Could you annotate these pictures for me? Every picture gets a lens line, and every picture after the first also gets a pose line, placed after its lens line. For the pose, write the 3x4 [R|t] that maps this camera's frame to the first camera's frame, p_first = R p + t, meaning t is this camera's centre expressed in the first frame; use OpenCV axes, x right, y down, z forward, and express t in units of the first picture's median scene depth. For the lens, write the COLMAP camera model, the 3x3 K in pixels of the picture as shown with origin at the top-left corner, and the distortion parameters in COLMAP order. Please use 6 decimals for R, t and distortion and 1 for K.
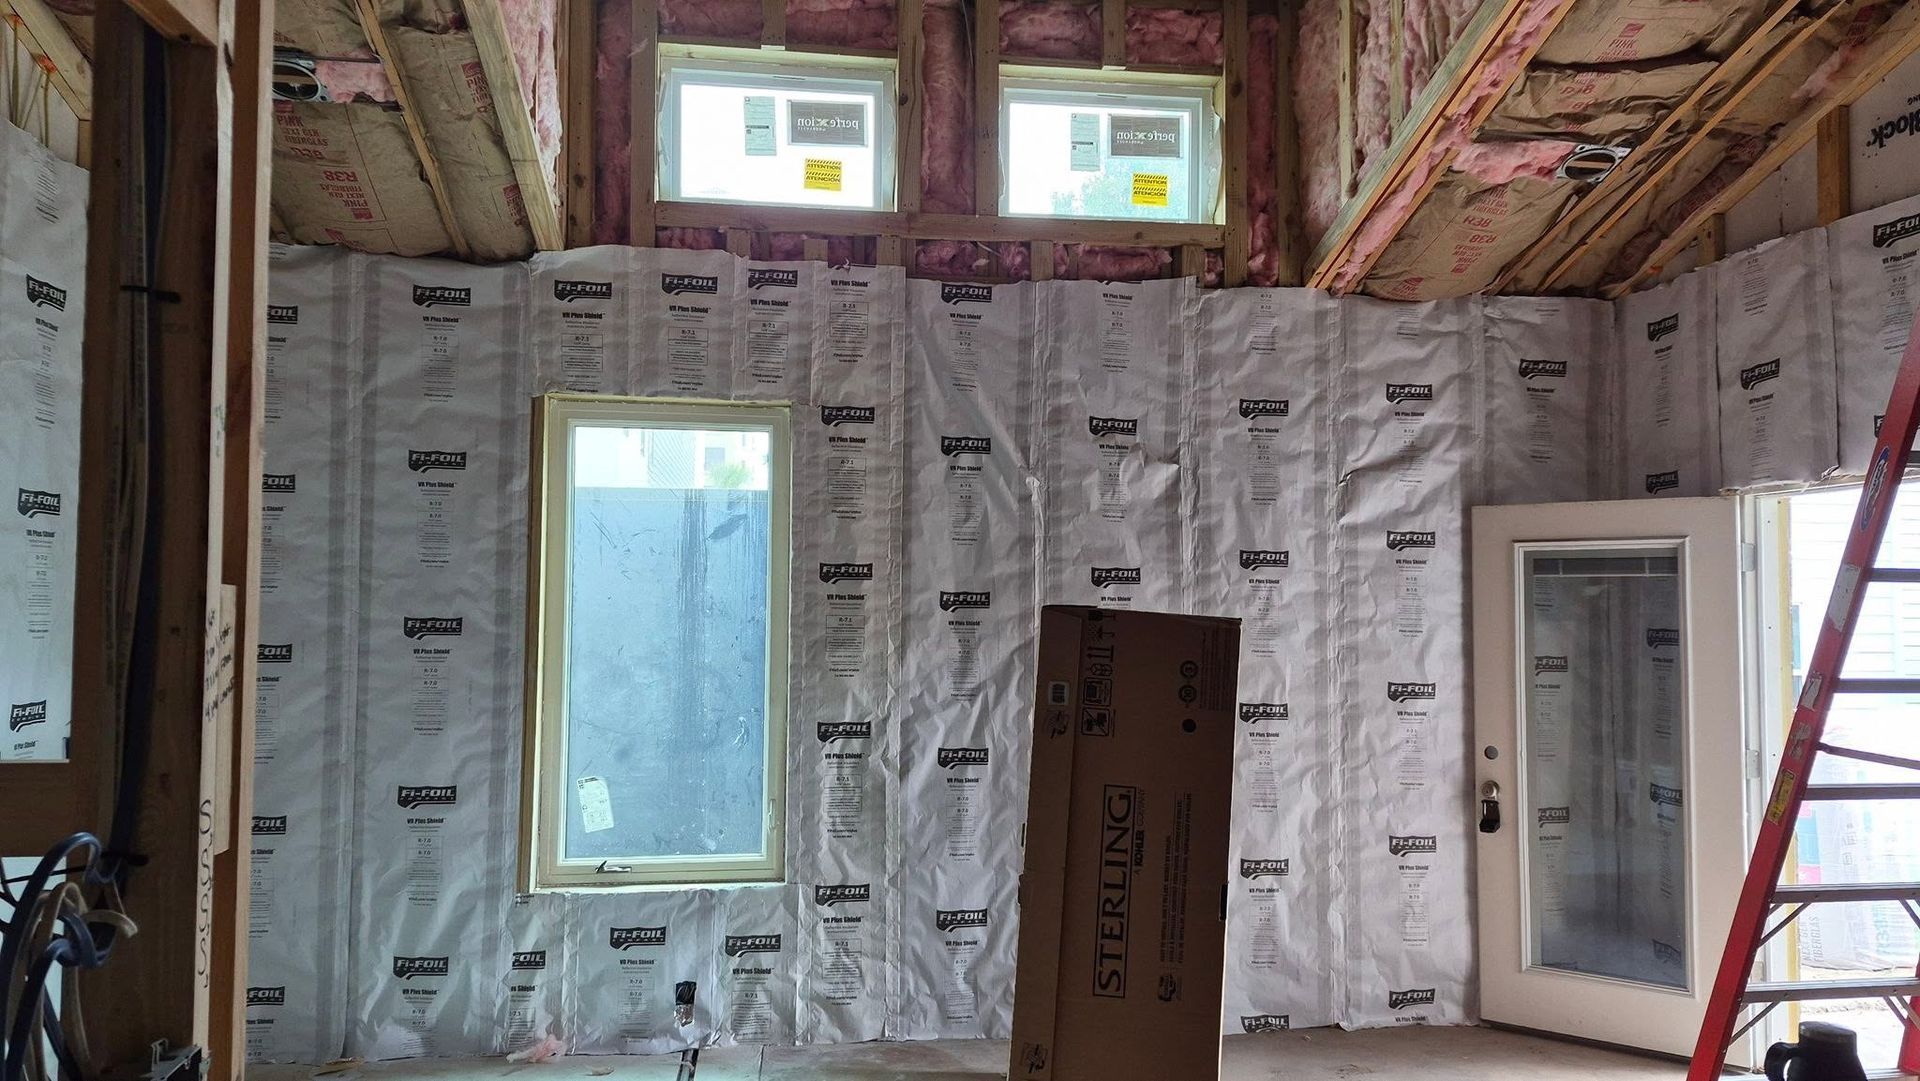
lens RADIAL K [[1300.5, 0, 954.4], [0, 1300.5, 544.9], [0, 0, 1]] dist [0.082716, -0.088295]
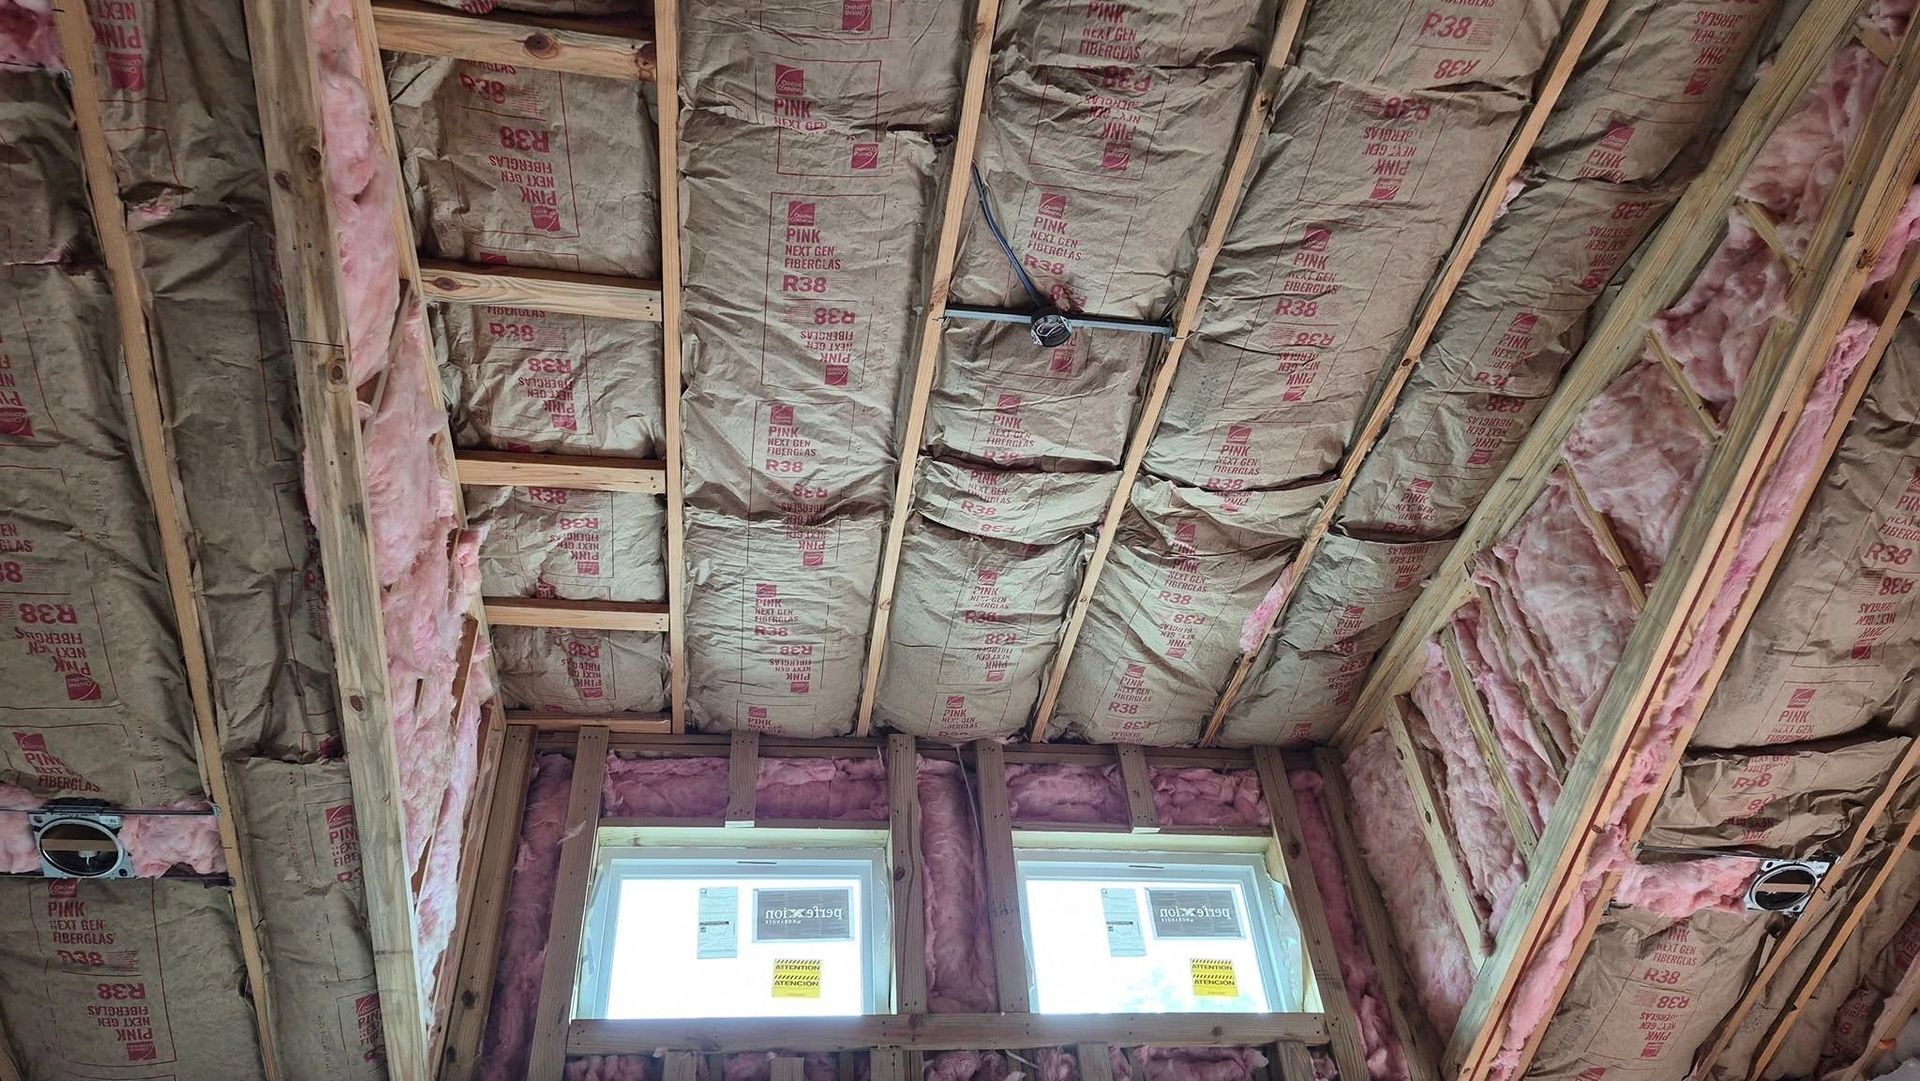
lens RADIAL K [[1300.5, 0, 954.4], [0, 1300.5, 544.9], [0, 0, 1]] dist [0.082716, -0.088295]
pose [[0.997160, -0.044602, 0.060691, -0.047082], [0.072865, 0.775244, -0.627445, 0.011747], [-0.019065, 0.630085, 0.776292, 0.259731]]
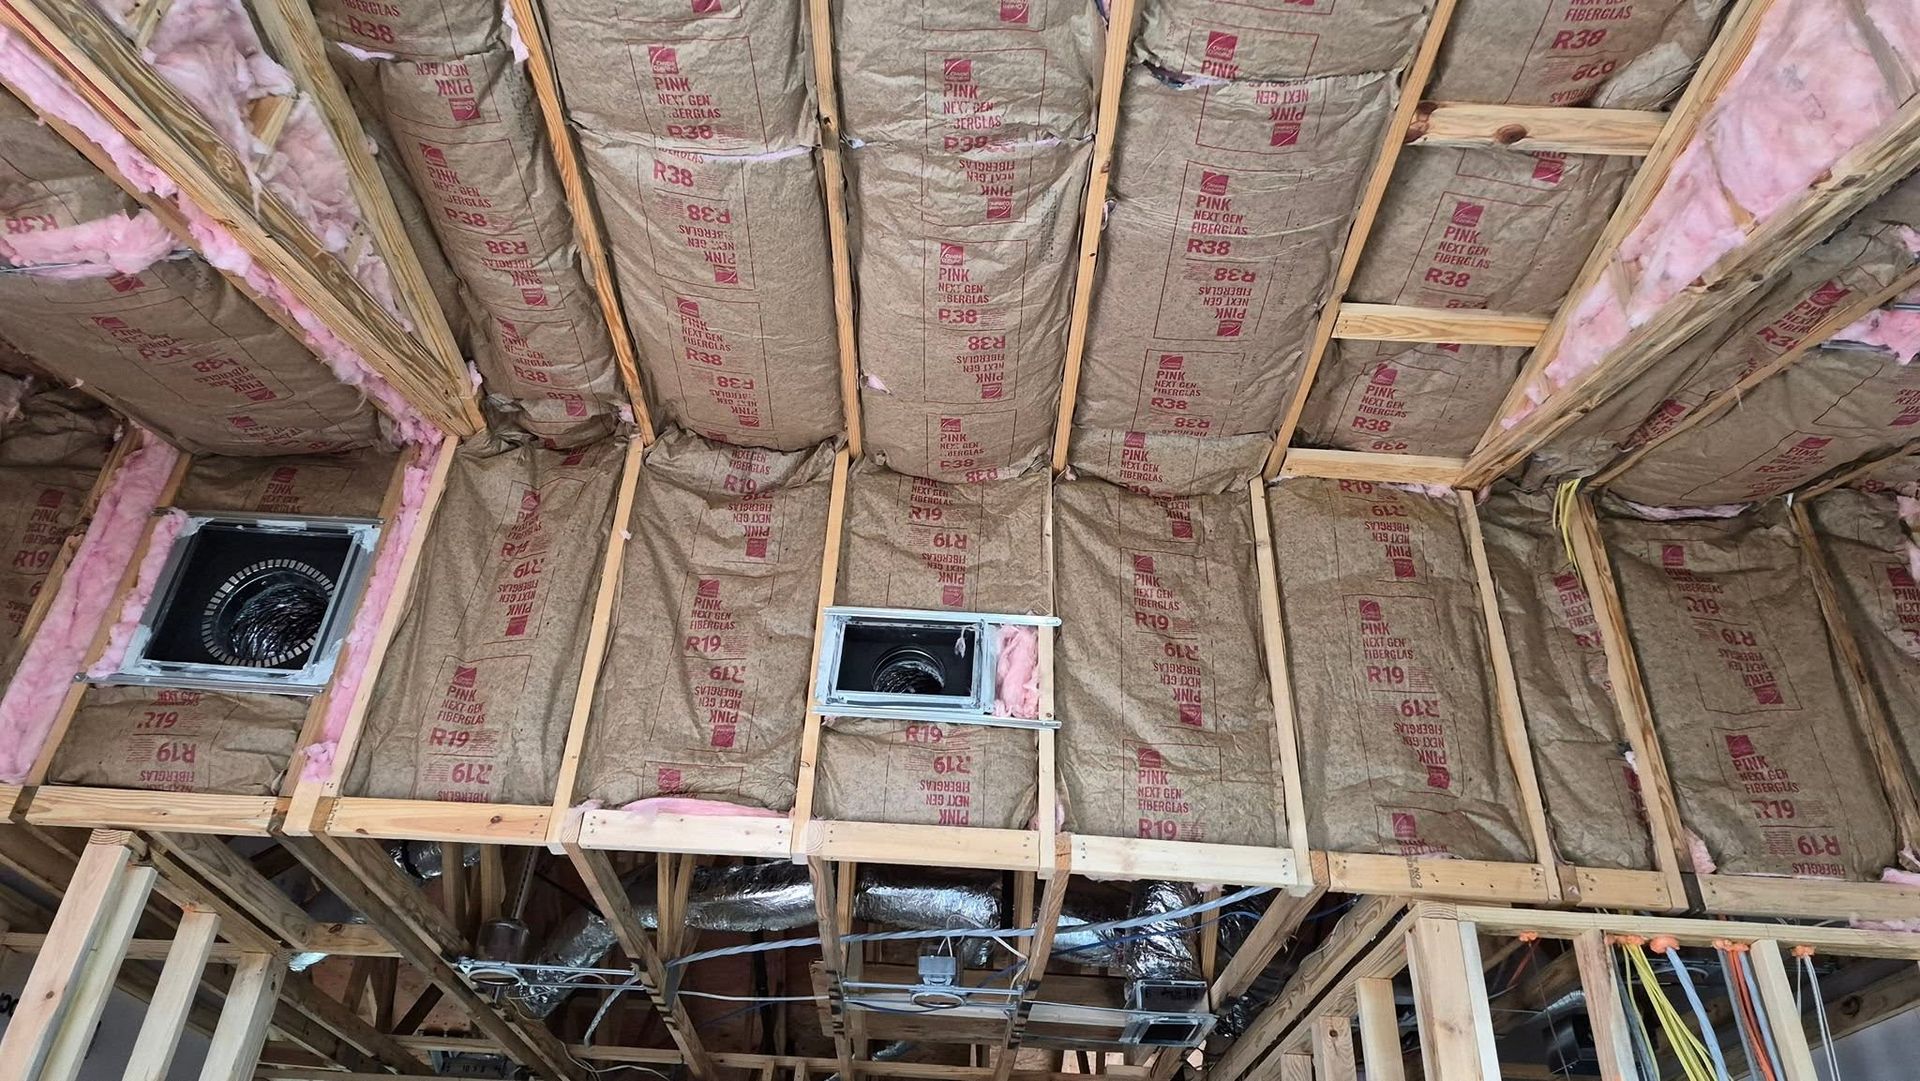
lens RADIAL K [[1300.5, 0, 954.4], [0, 1300.5, 544.9], [0, 0, 1]] dist [0.082716, -0.088295]
pose [[-0.991931, 0.009391, 0.126434, -0.015246], [-0.067120, 0.807136, -0.586538, 0.013339], [-0.107557, -0.590291, -0.799992, 0.718594]]
